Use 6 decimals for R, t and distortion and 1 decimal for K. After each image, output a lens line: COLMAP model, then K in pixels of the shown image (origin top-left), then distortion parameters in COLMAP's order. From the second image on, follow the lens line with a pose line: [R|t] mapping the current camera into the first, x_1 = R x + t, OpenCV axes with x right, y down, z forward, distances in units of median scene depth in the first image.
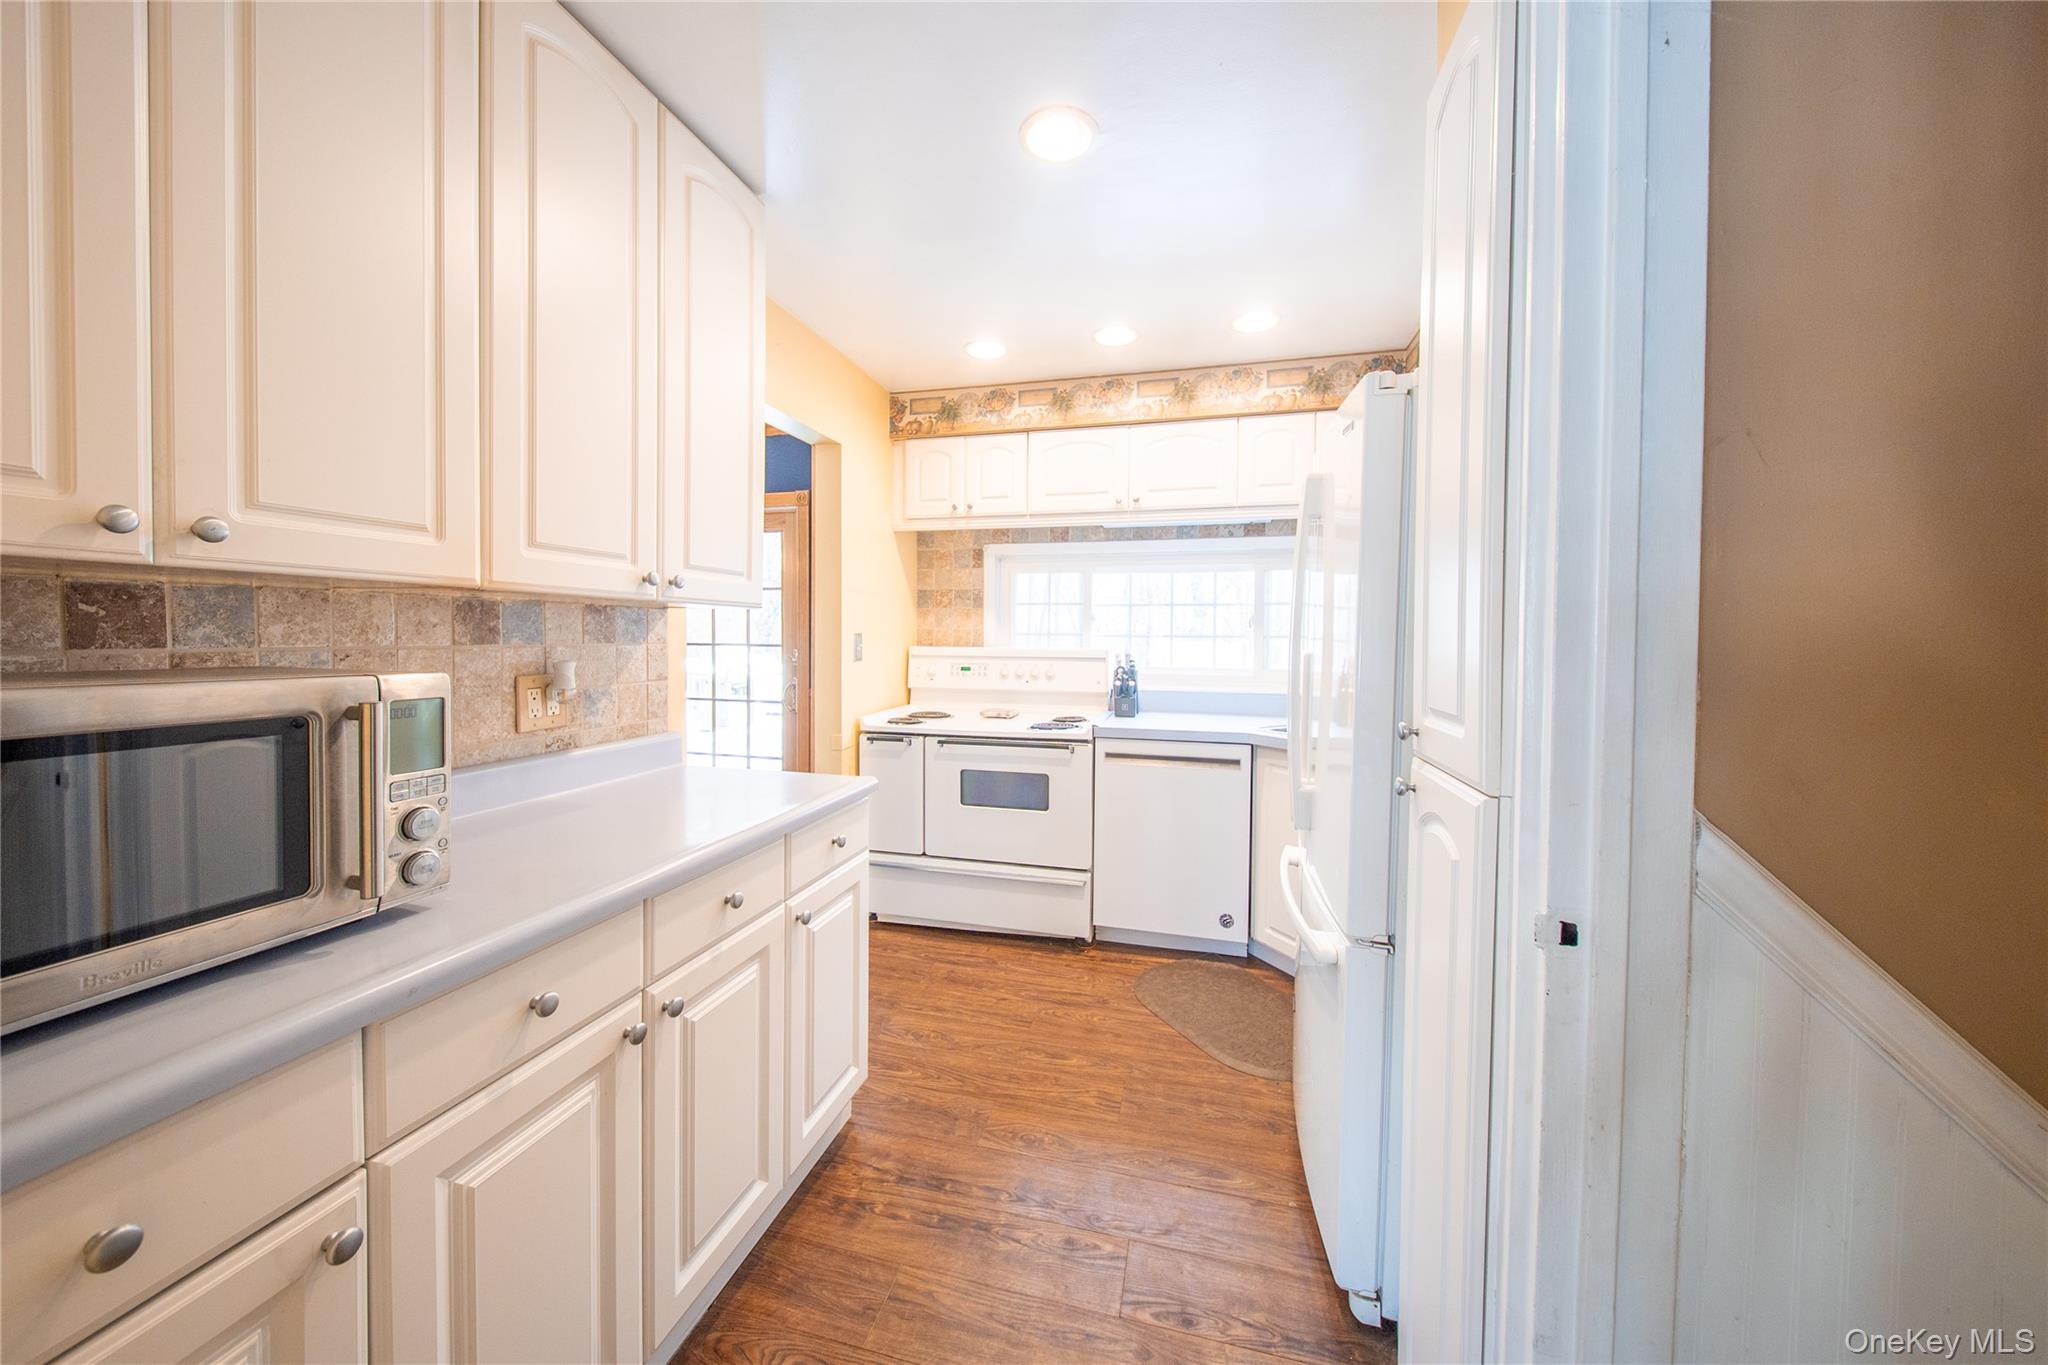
lens RADIAL K [[718.8, 0, 1021.0], [0, 718.8, 650.8], [0, 0, 1]] dist [-0.023420, -0.000176]
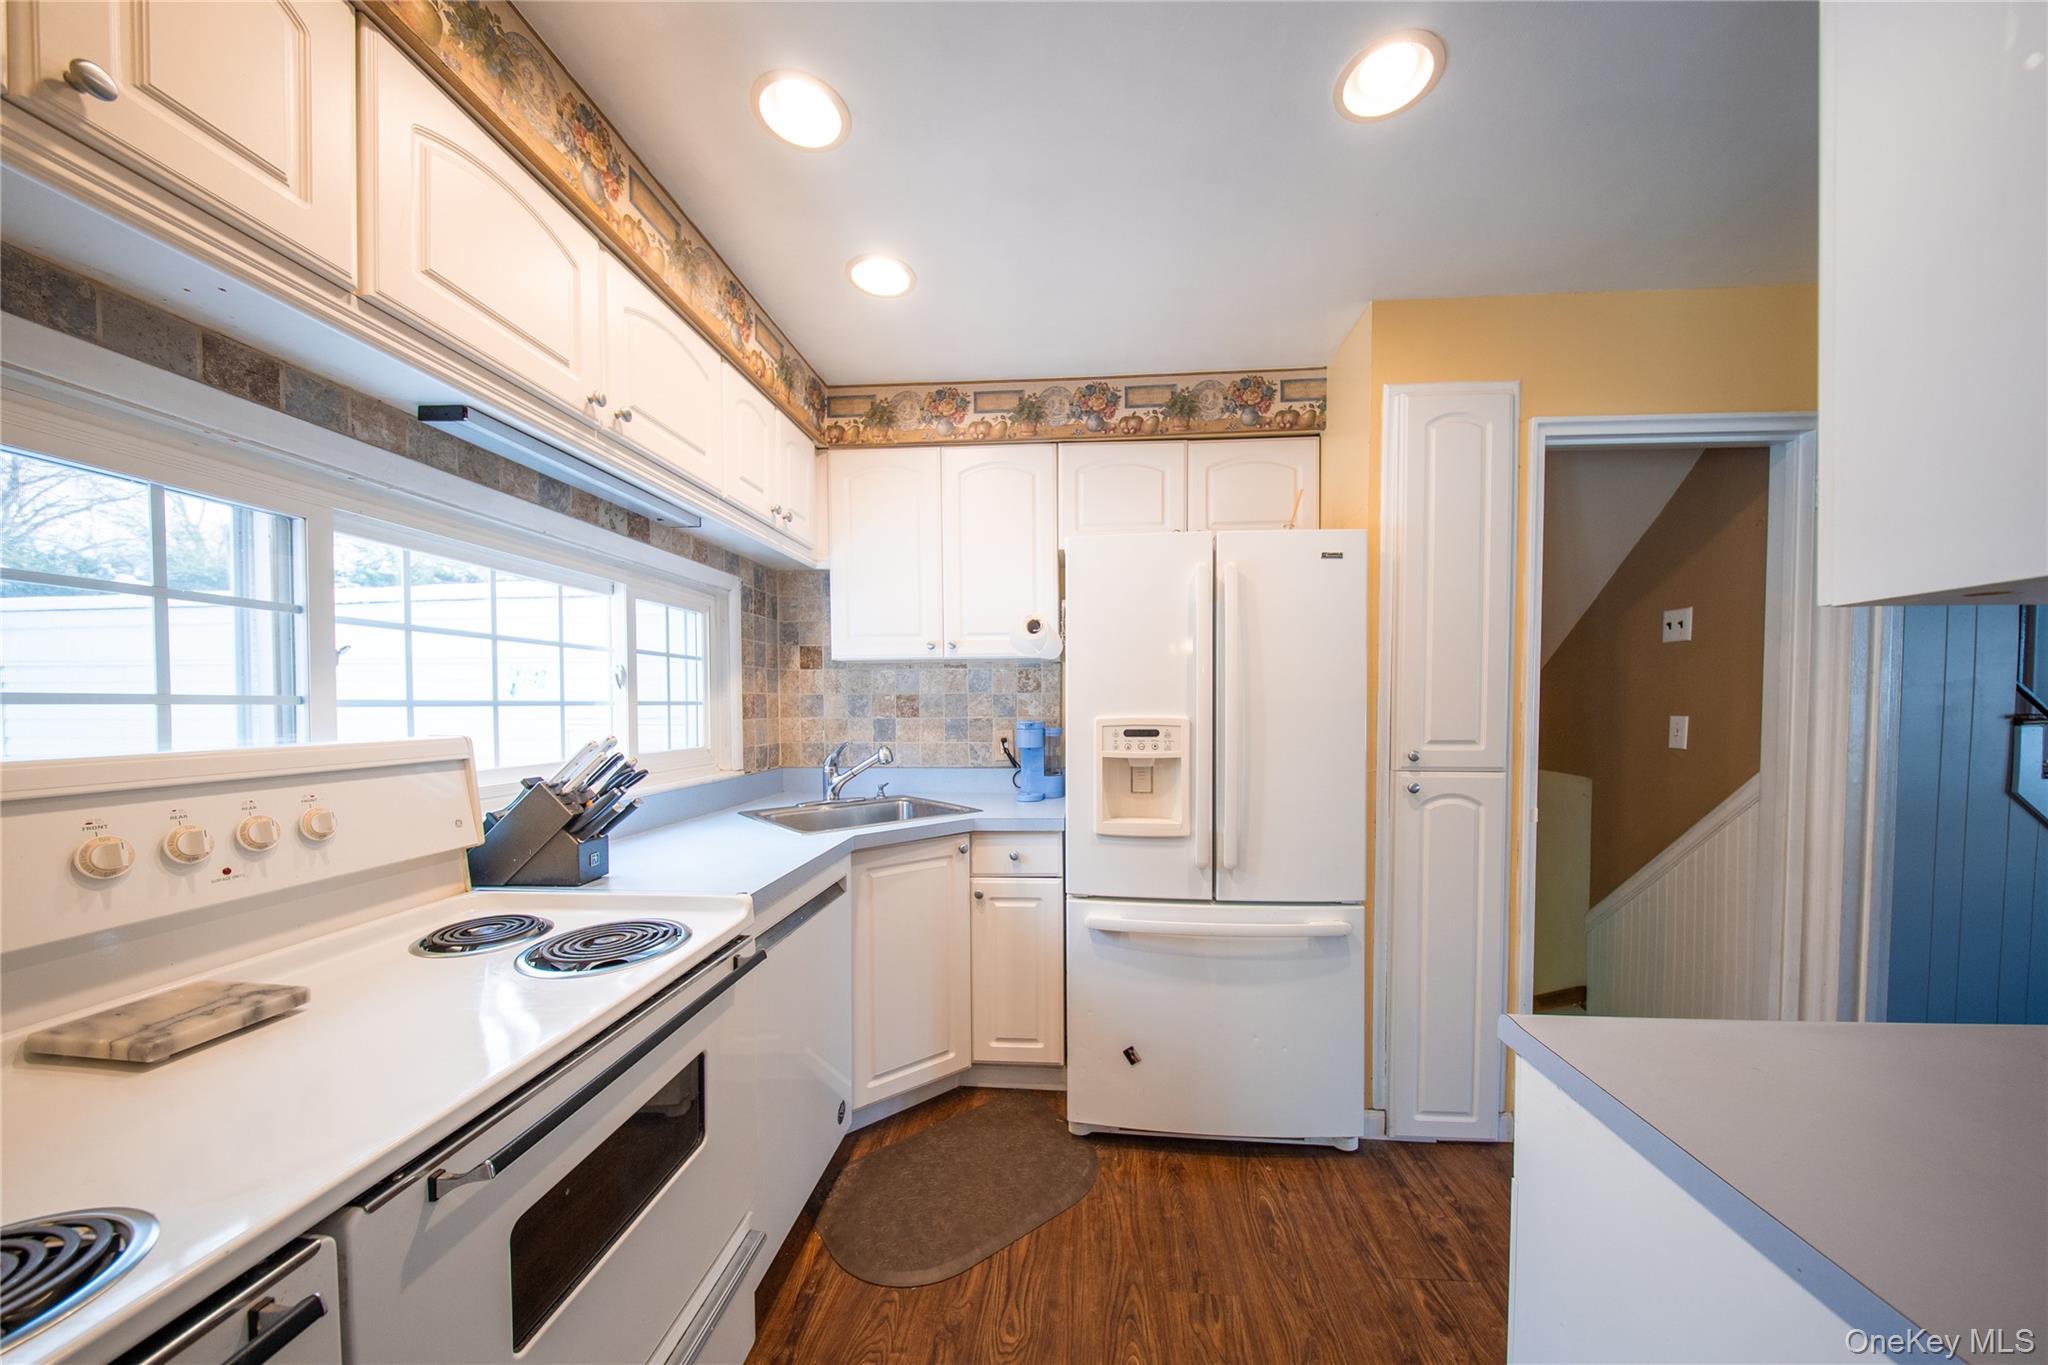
lens RADIAL K [[693.5, 0, 1027.9], [0, 693.5, 715.2], [0, 0, 1]] dist [0.000257, -0.000009]
pose [[-0.200818, -0.026170, 0.979279, -0.327633], [0.018053, 0.999374, 0.030409, -0.020156], [-0.979462, 0.023786, -0.200220, 0.779640]]
